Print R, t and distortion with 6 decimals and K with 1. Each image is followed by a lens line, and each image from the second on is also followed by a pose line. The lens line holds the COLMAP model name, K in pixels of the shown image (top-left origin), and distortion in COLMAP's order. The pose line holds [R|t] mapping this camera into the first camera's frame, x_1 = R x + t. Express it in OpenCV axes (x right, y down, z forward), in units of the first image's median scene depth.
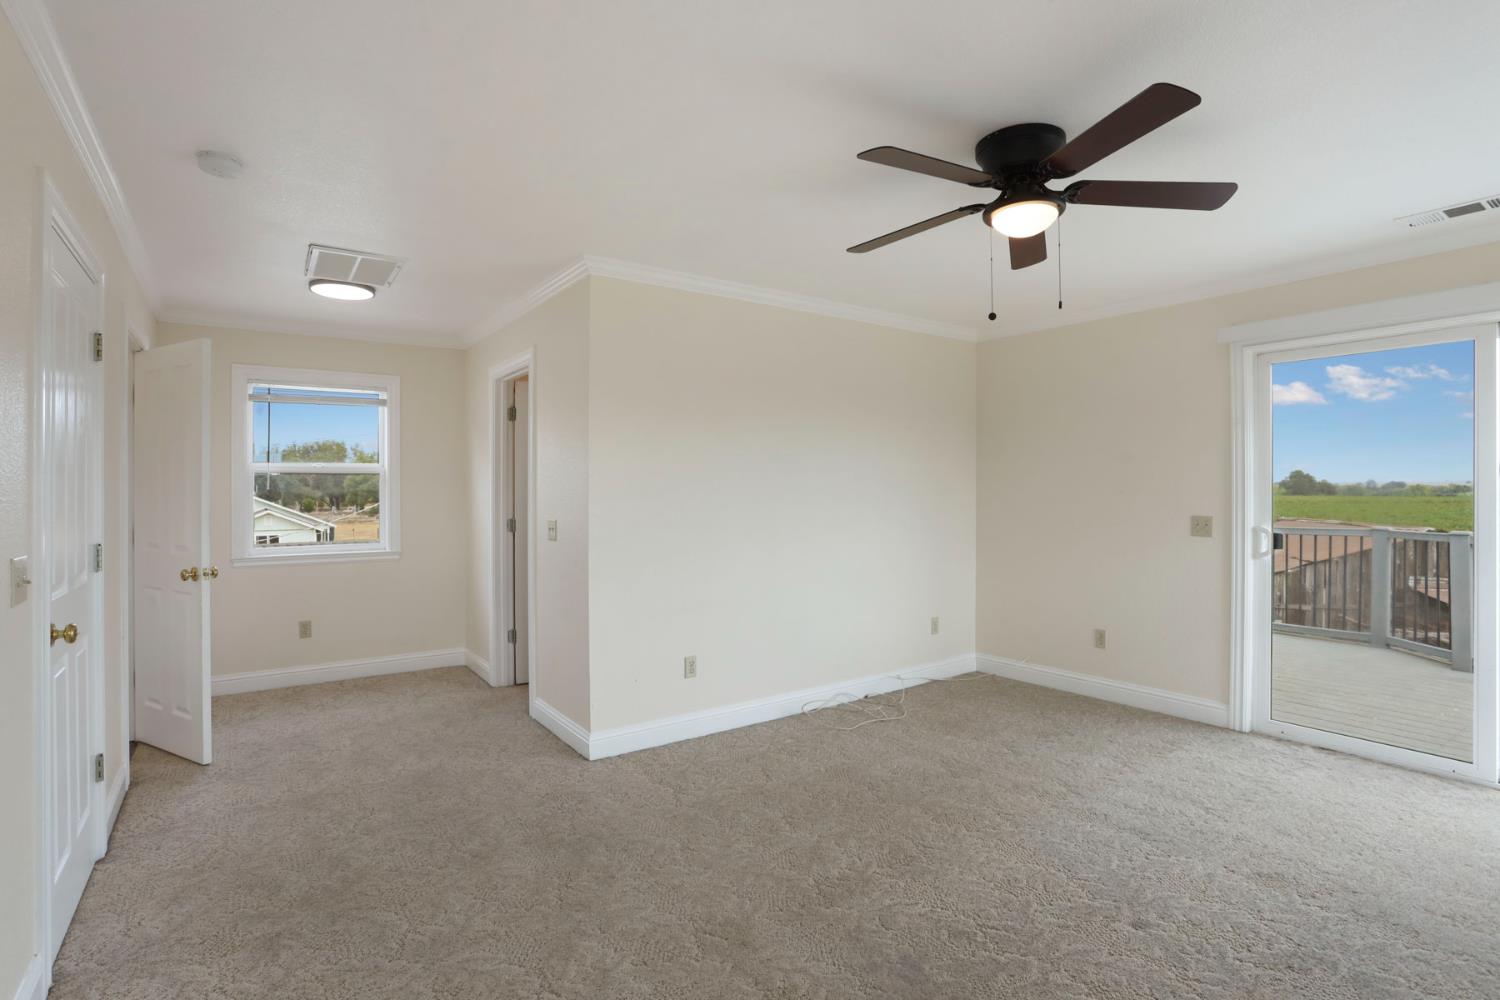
lens RADIAL K [[751.3, 0, 750.0], [0, 751.3, 500.0], [0, 0, 1]] dist [-0.080522, 0.035757]
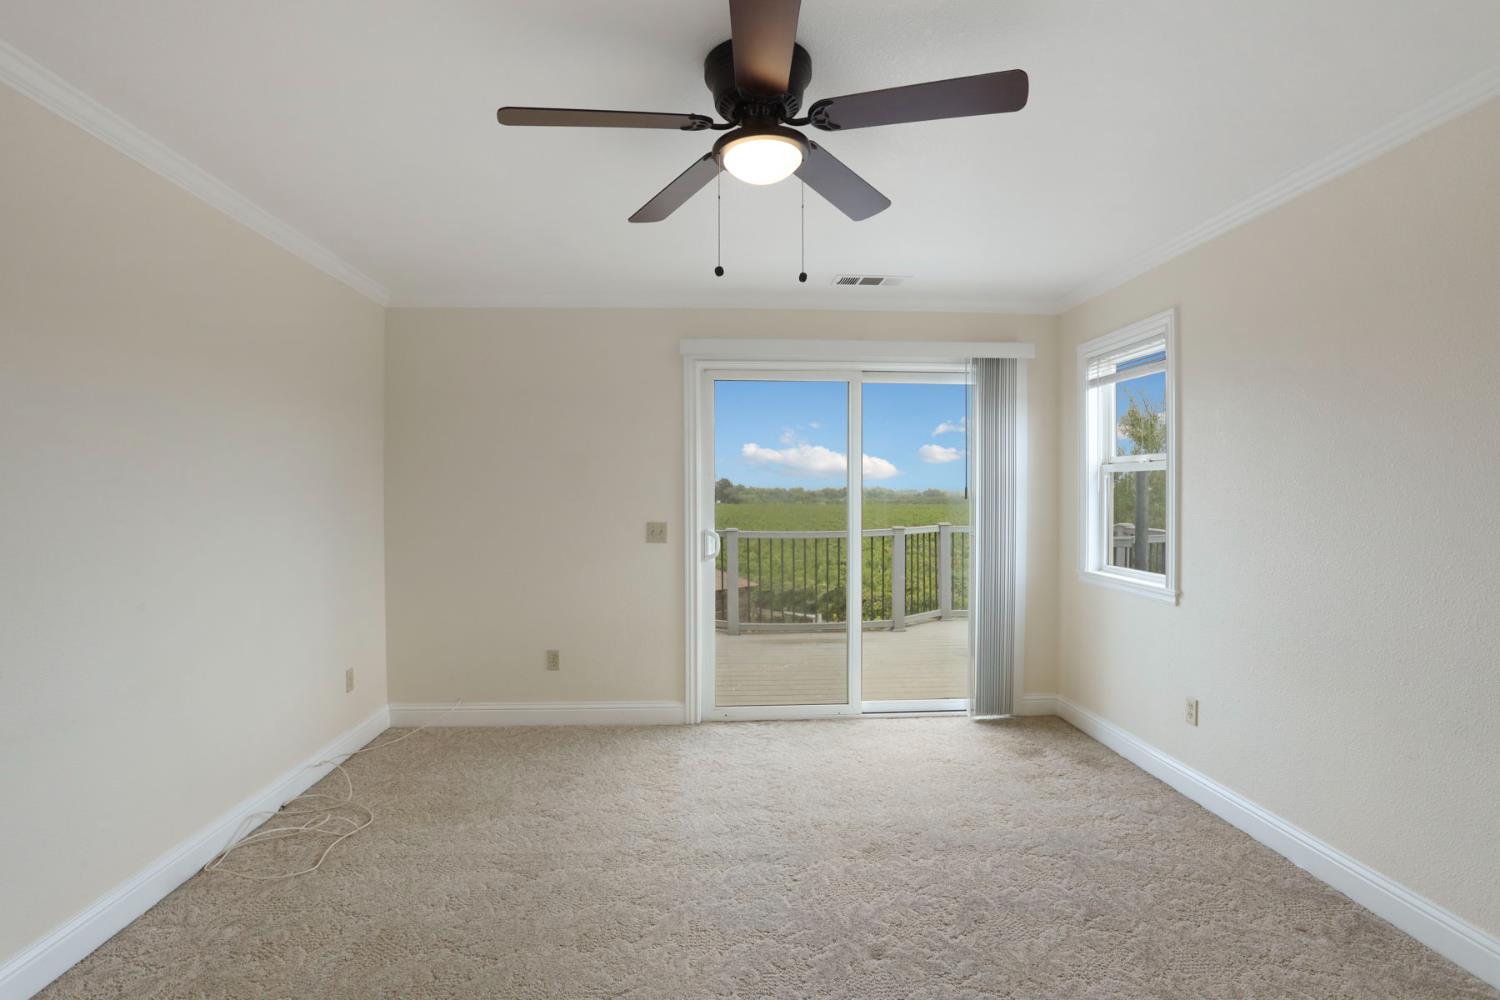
lens RADIAL K [[751.3, 0, 750.0], [0, 751.3, 500.0], [0, 0, 1]] dist [-0.080522, 0.035757]
pose [[0.525872, -0.006383, 0.850540, -0.218661], [0.013474, 0.999909, -0.000827, -0.006116], [-0.850457, 0.011895, 0.525910, 0.378695]]
